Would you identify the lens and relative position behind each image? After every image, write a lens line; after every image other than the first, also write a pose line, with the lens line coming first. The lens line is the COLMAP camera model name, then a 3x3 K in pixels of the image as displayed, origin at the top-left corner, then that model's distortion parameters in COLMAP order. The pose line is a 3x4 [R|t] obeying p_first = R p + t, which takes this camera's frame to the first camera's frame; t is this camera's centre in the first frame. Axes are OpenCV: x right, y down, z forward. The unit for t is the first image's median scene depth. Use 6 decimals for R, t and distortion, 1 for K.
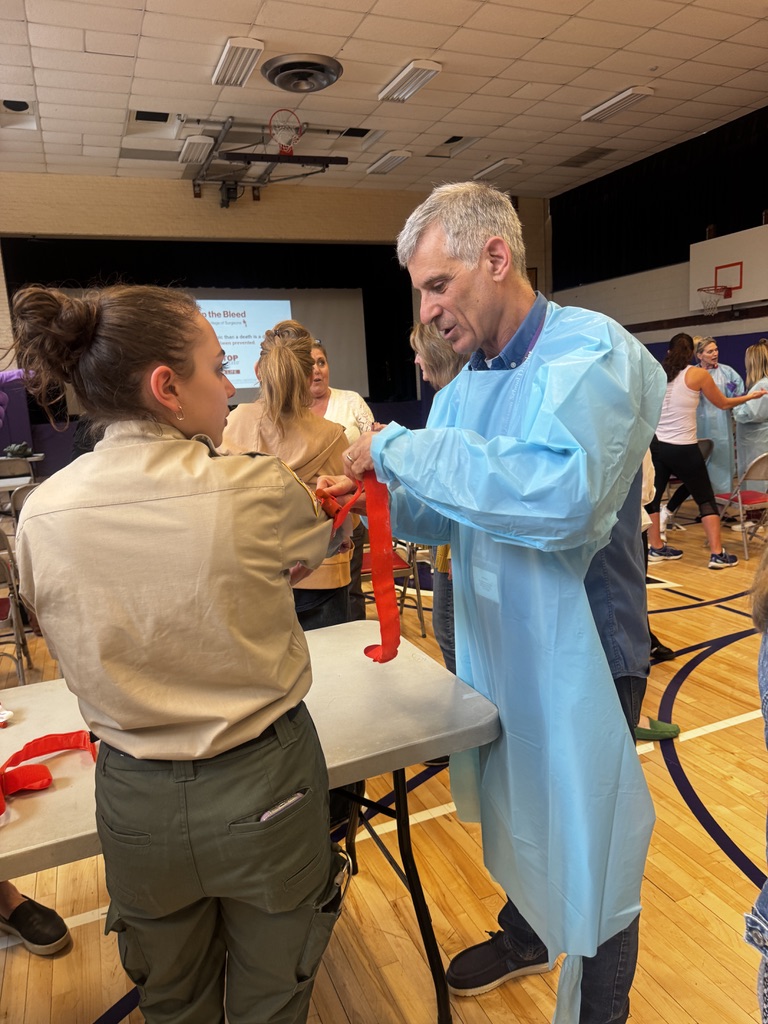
lens RADIAL K [[718.1, 0, 384.8], [0, 718.1, 510.8], [0, 0, 1]] dist [0.000631, 0.000053]
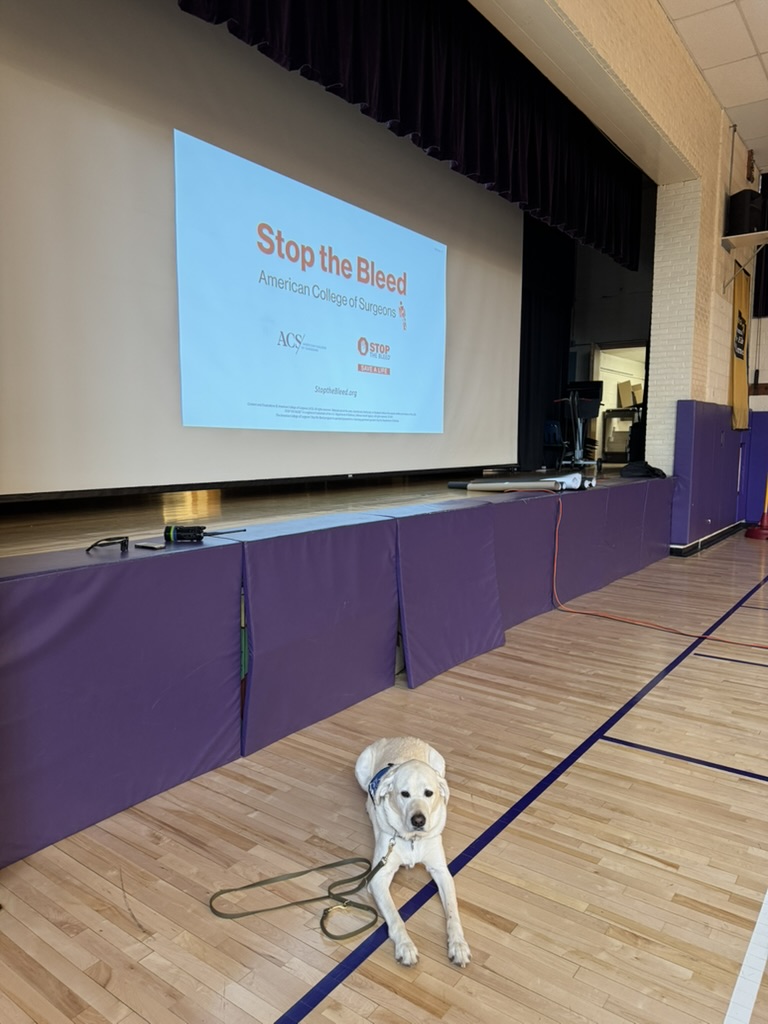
lens RADIAL K [[725.8, 0, 383.4], [0, 725.8, 511.2], [0, 0, 1]] dist [0.000691, 0.000053]
pose [[0.855991, 0.016035, 0.516741, -0.347948], [0.031183, 0.996098, -0.082564, -0.164771], [-0.516049, 0.086787, 0.852151, 0.777124]]
